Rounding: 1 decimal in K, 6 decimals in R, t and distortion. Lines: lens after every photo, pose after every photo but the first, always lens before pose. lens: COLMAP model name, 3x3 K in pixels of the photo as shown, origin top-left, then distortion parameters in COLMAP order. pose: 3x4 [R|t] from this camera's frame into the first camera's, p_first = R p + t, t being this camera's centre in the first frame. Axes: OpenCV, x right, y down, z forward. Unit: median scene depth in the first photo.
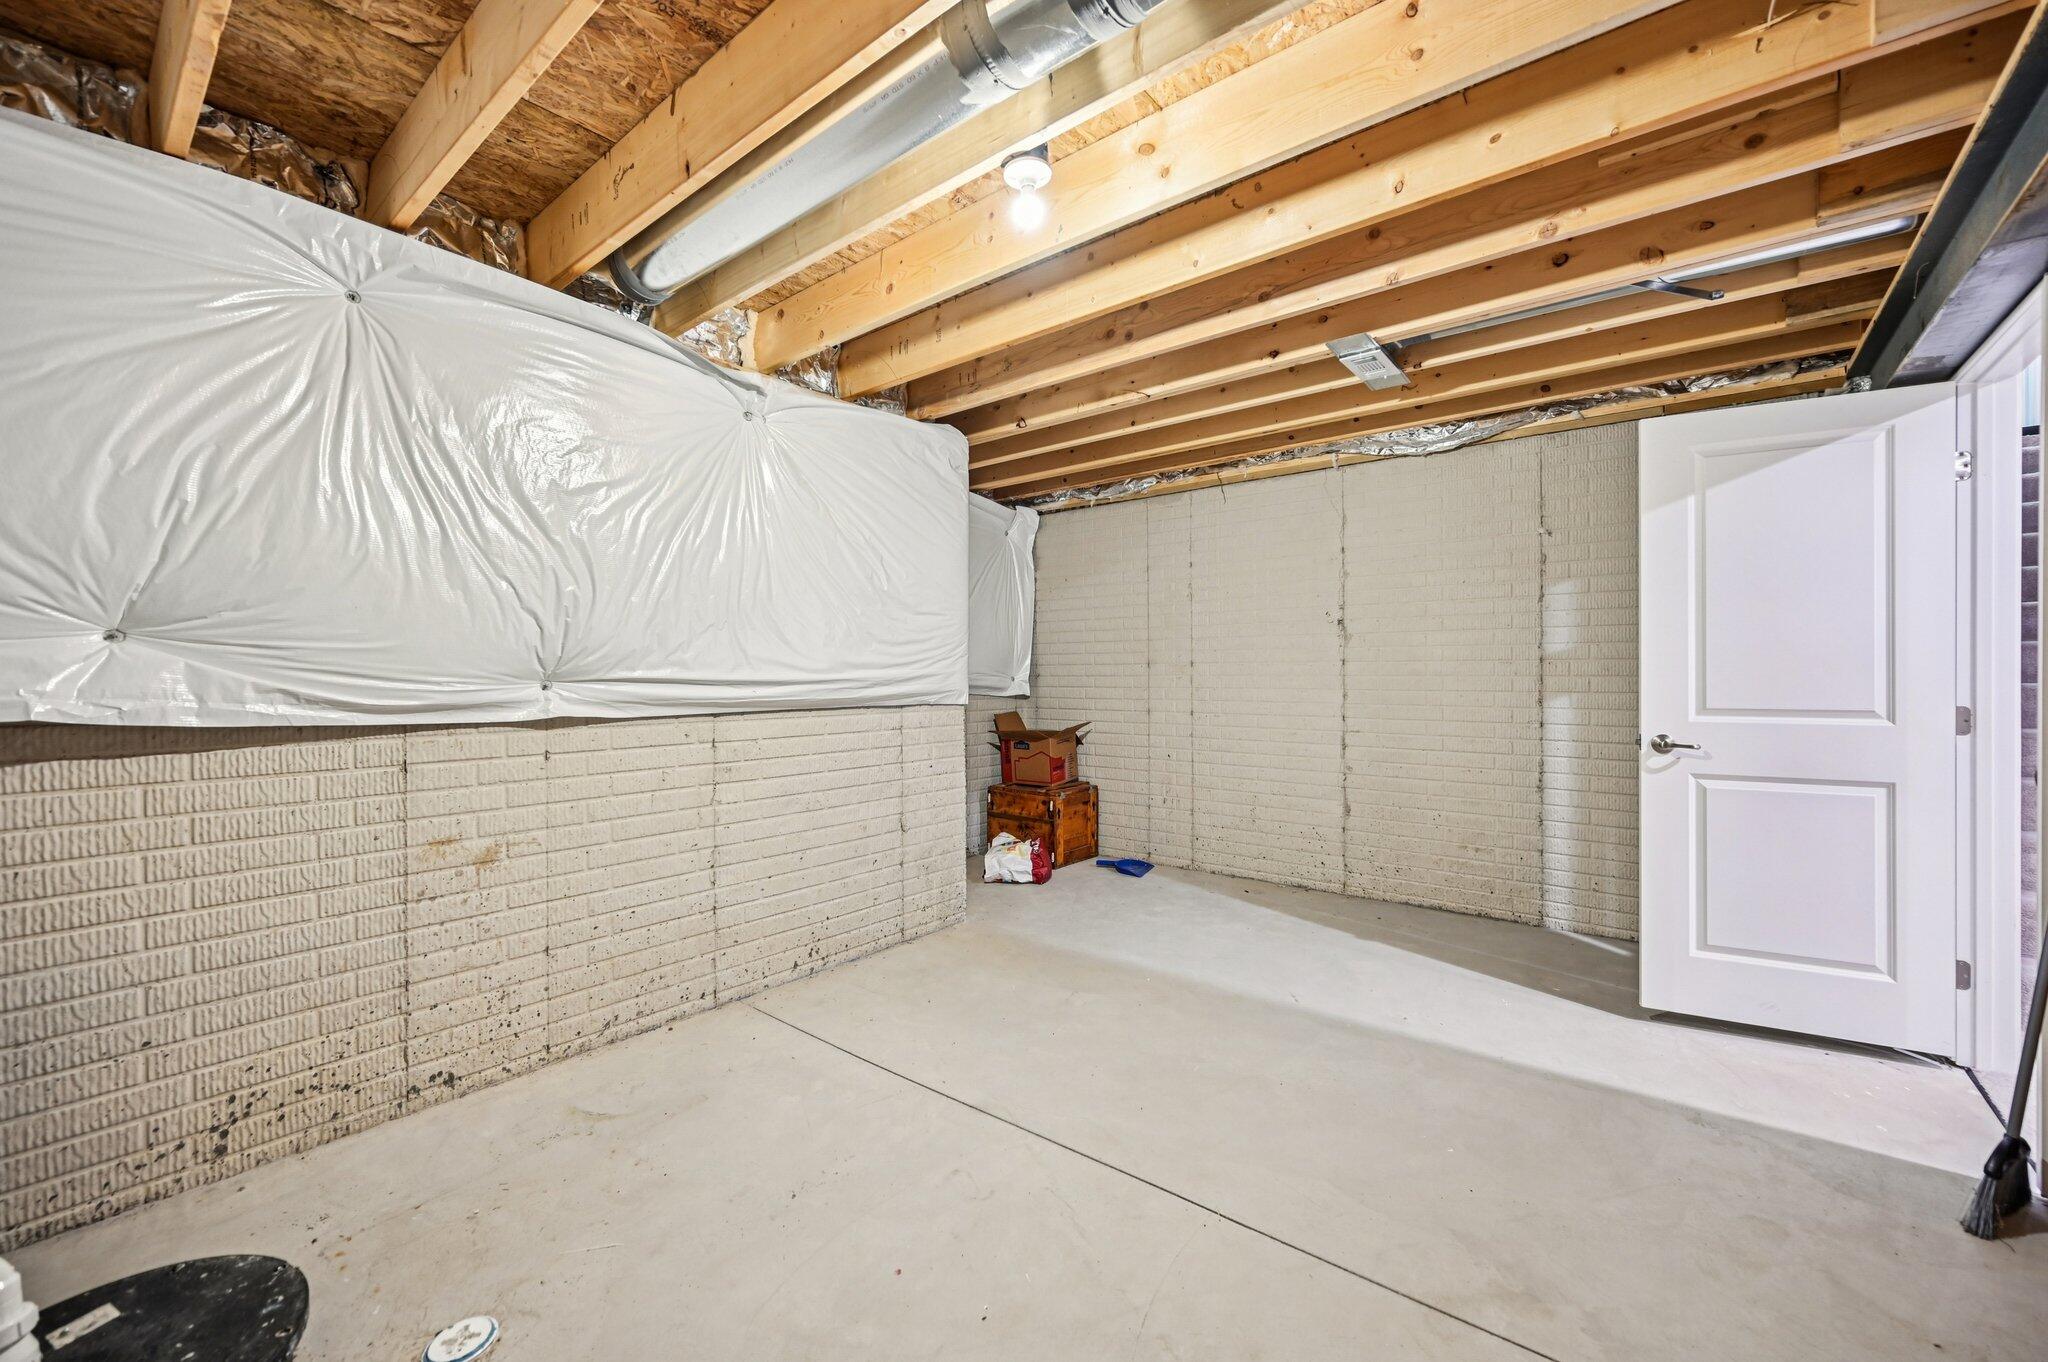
lens RADIAL K [[812.6, 0, 1023.5], [0, 812.6, 677.7], [0, 0, 1]] dist [-0.001444, -0.000182]
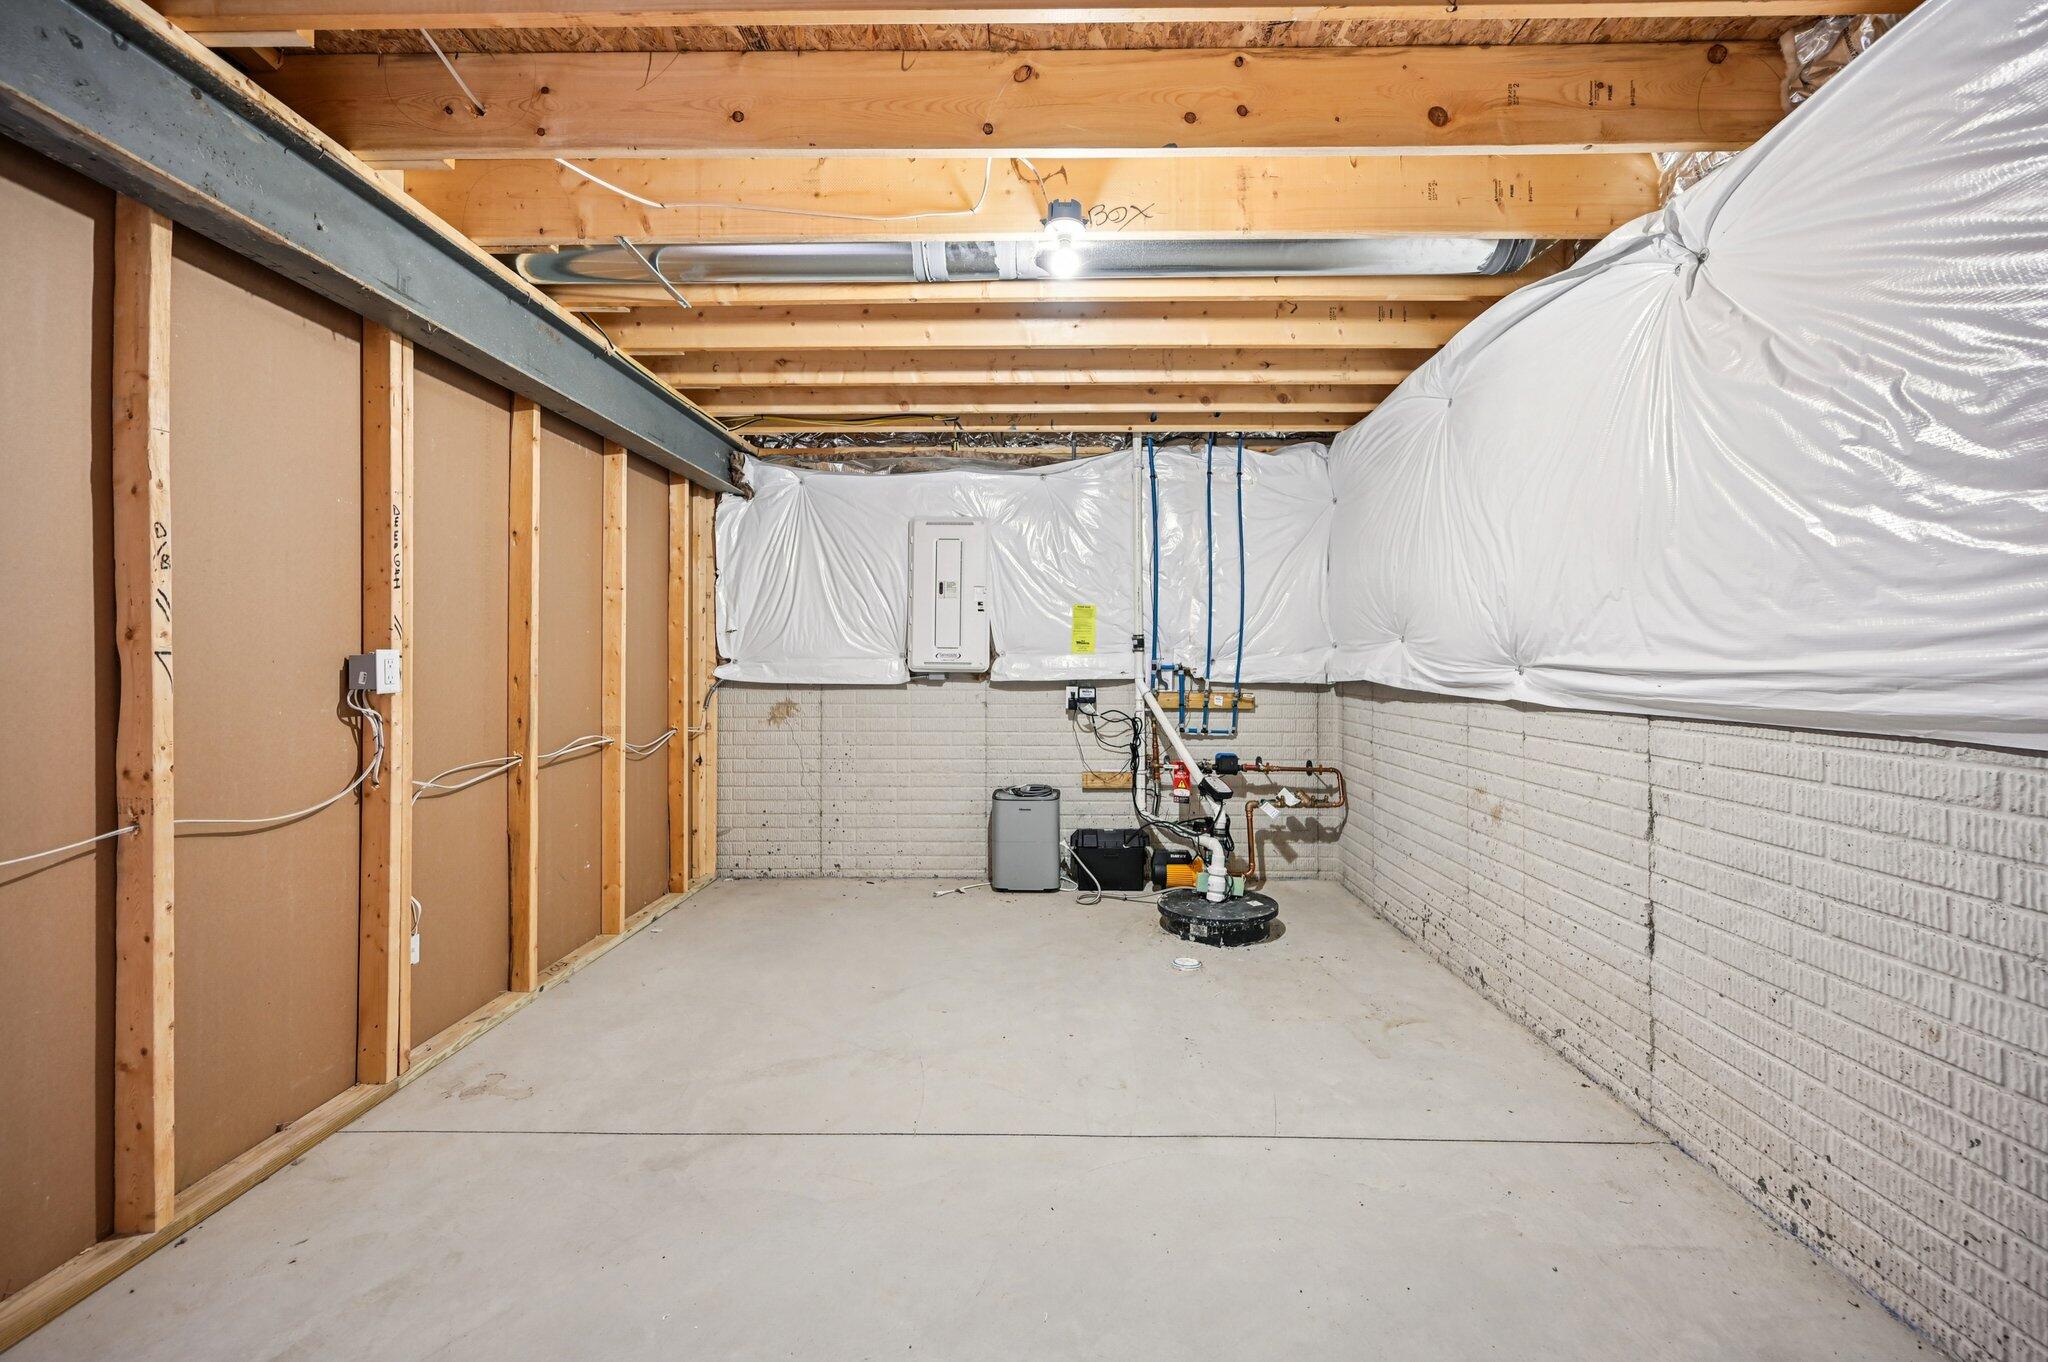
lens RADIAL K [[812.6, 0, 1028.2], [0, 812.6, 662.8], [0, 0, 1]] dist [-0.001444, -0.000182]
pose [[-0.790196, 0.004059, -0.612841, 0.579437], [-0.000832, 0.999970, 0.007696, -0.007853], [0.612854, 0.006591, -0.790169, 1.439475]]
